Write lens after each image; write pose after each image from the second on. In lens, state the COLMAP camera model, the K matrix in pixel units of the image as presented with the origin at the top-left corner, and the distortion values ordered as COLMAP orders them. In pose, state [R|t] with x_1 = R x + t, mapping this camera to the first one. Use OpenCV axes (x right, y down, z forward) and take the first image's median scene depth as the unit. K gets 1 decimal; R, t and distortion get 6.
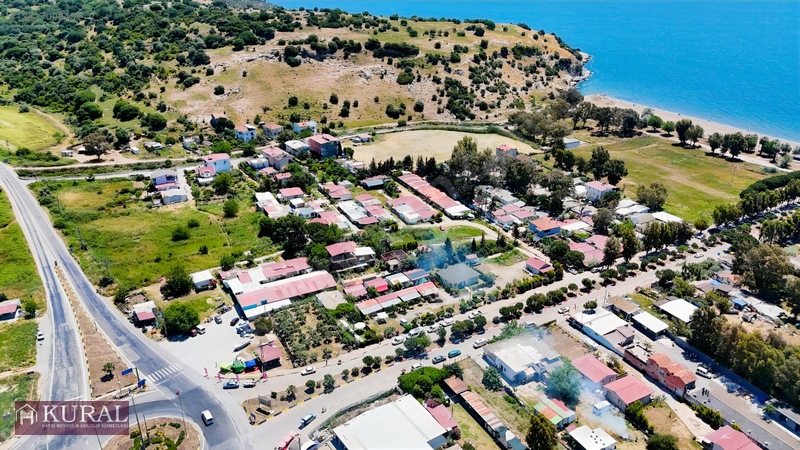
lens RADIAL K [[588.7, 0, 402.9], [0, 588.7, 223.7], [0, 0, 1]] dist [0.074458, -0.073056]
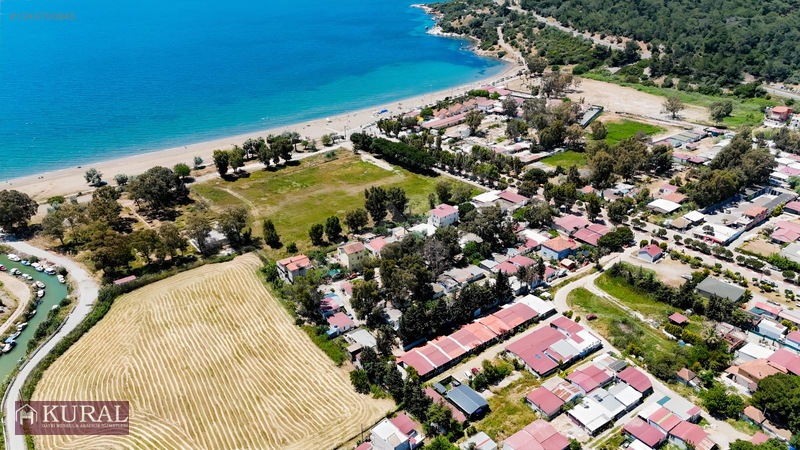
lens RADIAL K [[588.7, 0, 402.9], [0, 588.7, 223.7], [0, 0, 1]] dist [0.074458, -0.073056]
pose [[-0.183504, -0.426102, 0.885869, -0.355919], [0.398646, 0.791487, 0.463282, -0.371514], [-0.898559, 0.438162, 0.024622, 0.781509]]
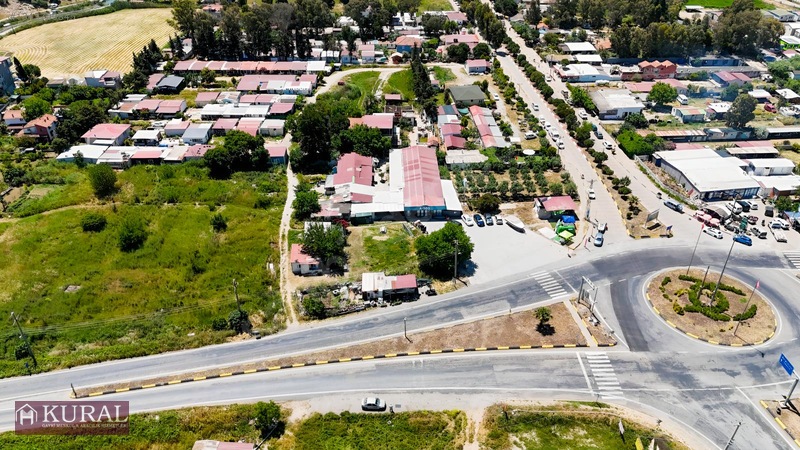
lens RADIAL K [[588.7, 0, 402.9], [0, 588.7, 223.7], [0, 0, 1]] dist [0.074458, -0.073056]
pose [[0.441579, -0.494842, 0.748424, -0.435650], [0.361269, 0.861611, 0.356526, -0.062823], [-0.821275, 0.112948, 0.559241, 0.318997]]
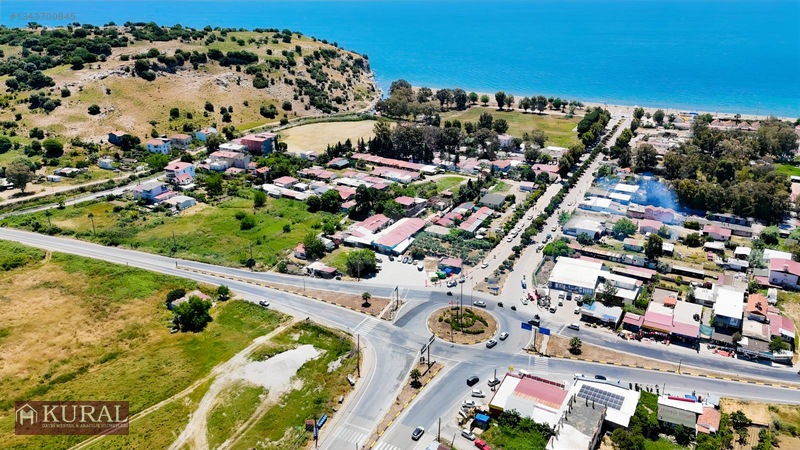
lens RADIAL K [[588.7, 0, 402.9], [0, 588.7, 223.7], [0, 0, 1]] dist [0.074458, -0.073056]
pose [[0.853216, -0.203388, 0.480266, -0.427301], [0.212854, 0.976444, 0.035369, 0.026420], [-0.476146, 0.072049, 0.876410, -0.062484]]
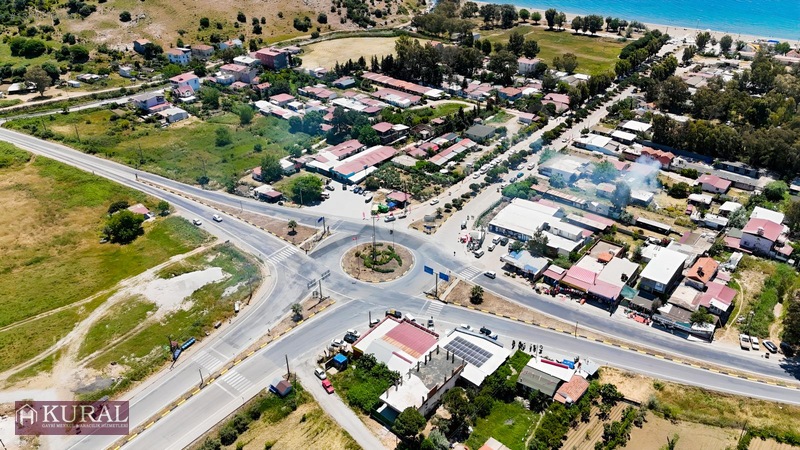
lens RADIAL K [[588.7, 0, 402.9], [0, 588.7, 223.7], [0, 0, 1]] dist [0.074458, -0.073056]
pose [[0.931555, -0.191047, 0.309365, -0.282676], [0.154633, 0.978220, 0.138469, 0.044396], [-0.329081, -0.081153, 0.940808, -0.102111]]
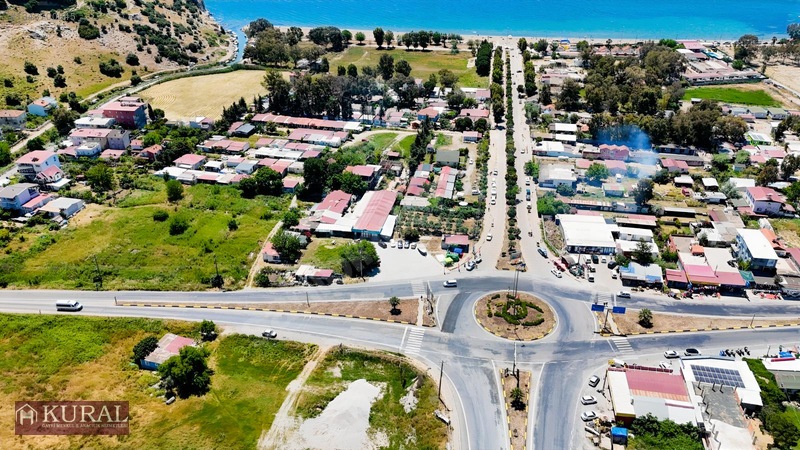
lens RADIAL K [[588.7, 0, 402.9], [0, 588.7, 223.7], [0, 0, 1]] dist [0.074458, -0.073056]
pose [[0.638546, -0.369855, 0.674882, -0.487256], [0.306077, 0.926655, 0.218237, -0.047615], [-0.706099, 0.067212, 0.704916, 0.105182]]
